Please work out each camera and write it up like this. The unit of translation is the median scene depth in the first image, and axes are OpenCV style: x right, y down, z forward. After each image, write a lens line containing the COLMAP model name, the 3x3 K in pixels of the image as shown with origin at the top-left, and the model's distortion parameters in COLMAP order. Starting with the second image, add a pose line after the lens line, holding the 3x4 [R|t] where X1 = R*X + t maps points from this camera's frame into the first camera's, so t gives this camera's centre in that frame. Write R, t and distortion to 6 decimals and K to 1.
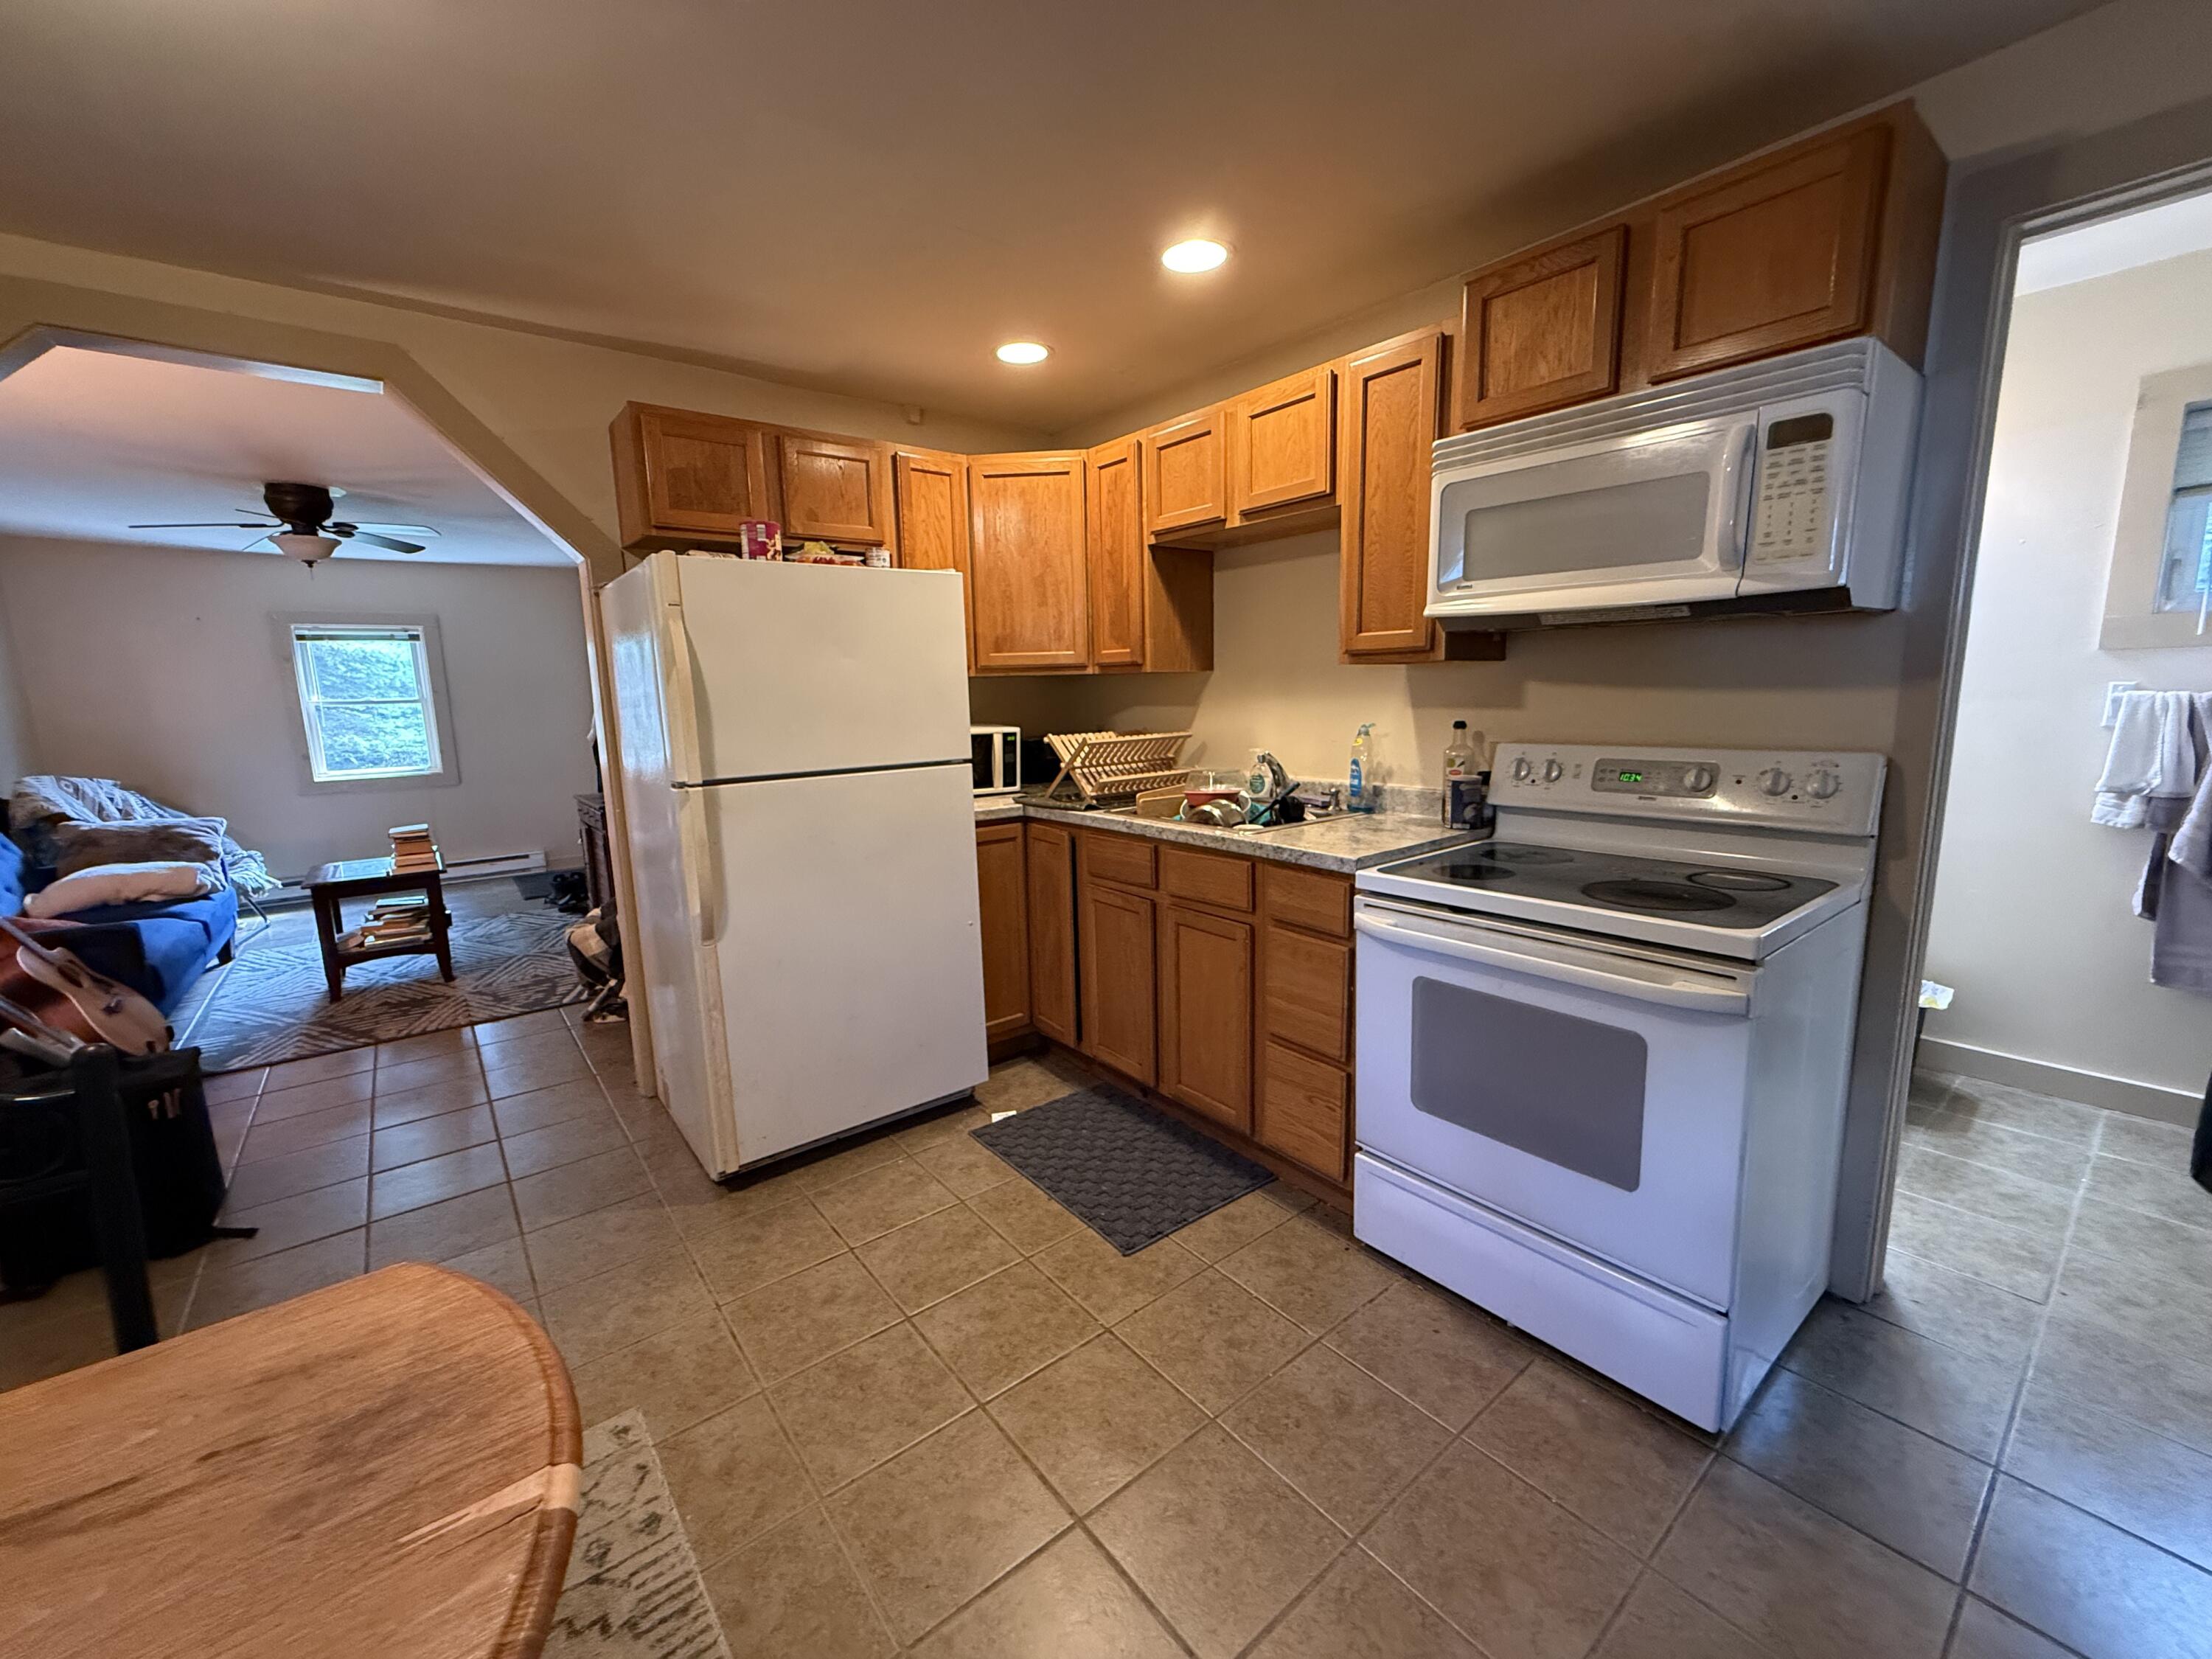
lens RADIAL K [[882.7, 0, 1098.6], [0, 882.7, 838.4], [0, 0, 1]] dist [0.001678, 0.000180]
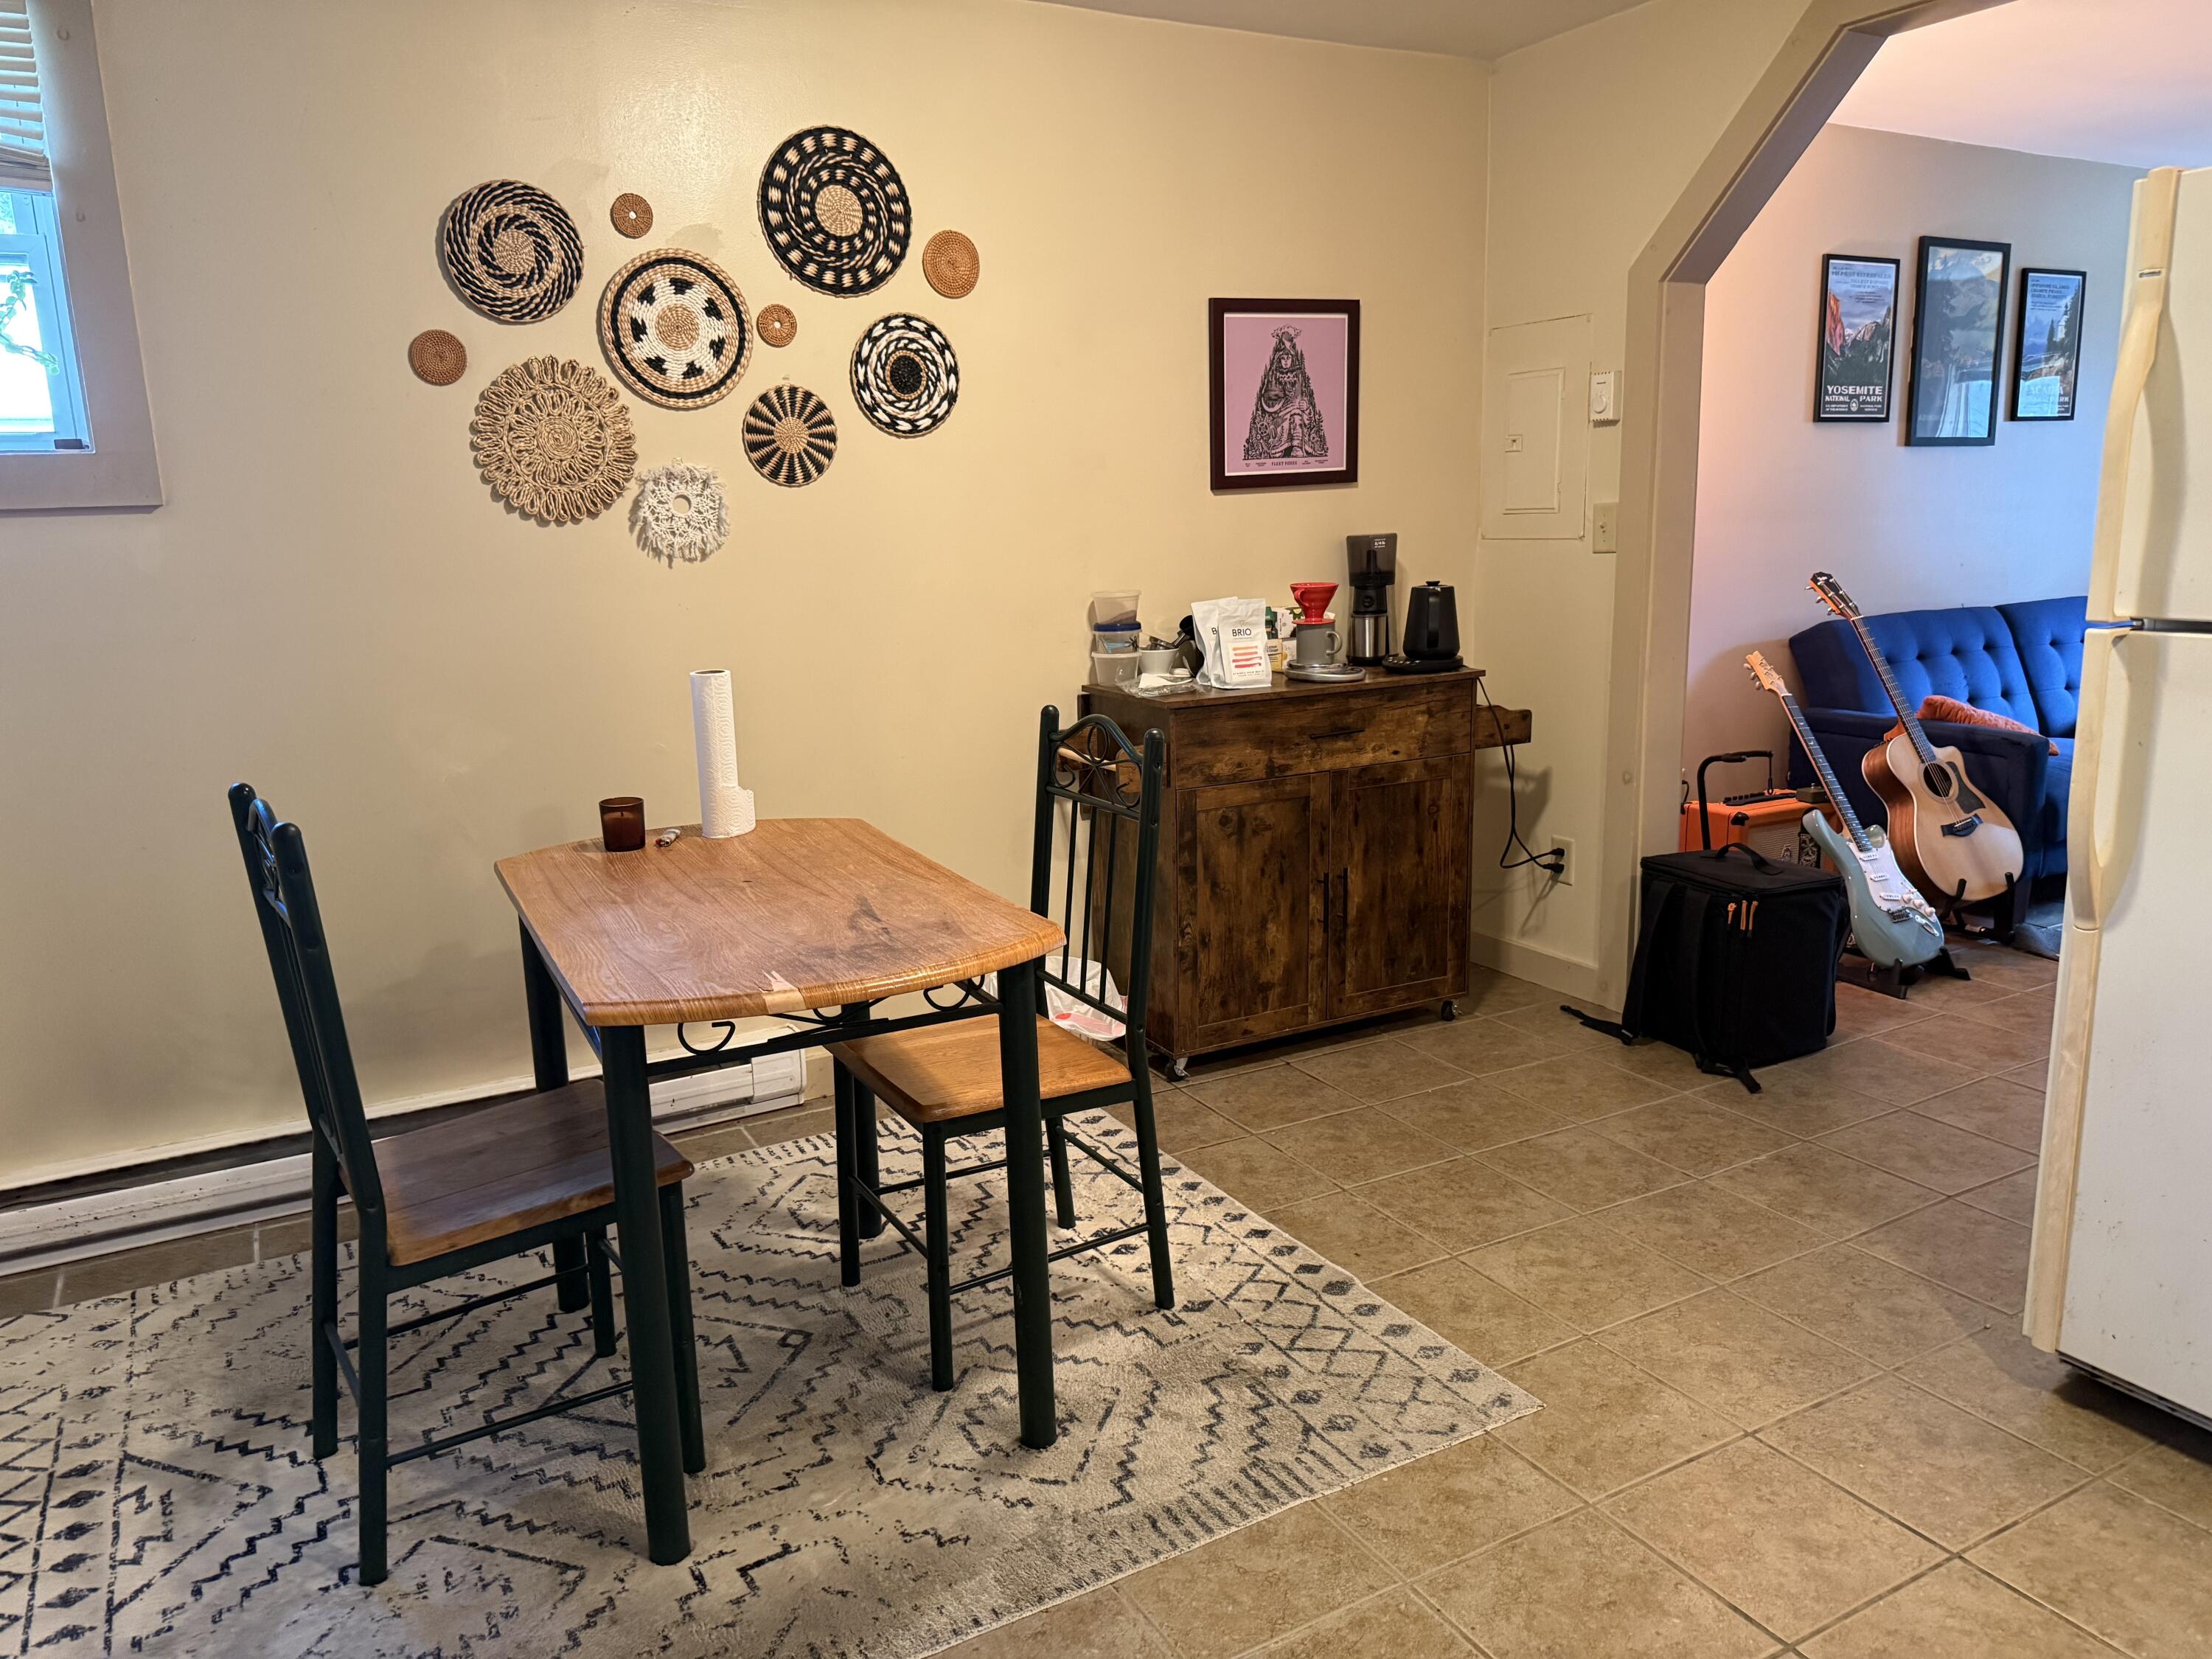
lens RADIAL K [[1578.6, 0, 1105.0], [0, 1578.6, 823.0], [0, 0, 1]] dist [-0.005192, -0.002421]
pose [[-0.160032, 0.227603, -0.960514, 0.892379], [-0.135107, 0.958847, 0.249719, -0.156547], [0.977822, 0.169735, -0.122695, 0.863081]]
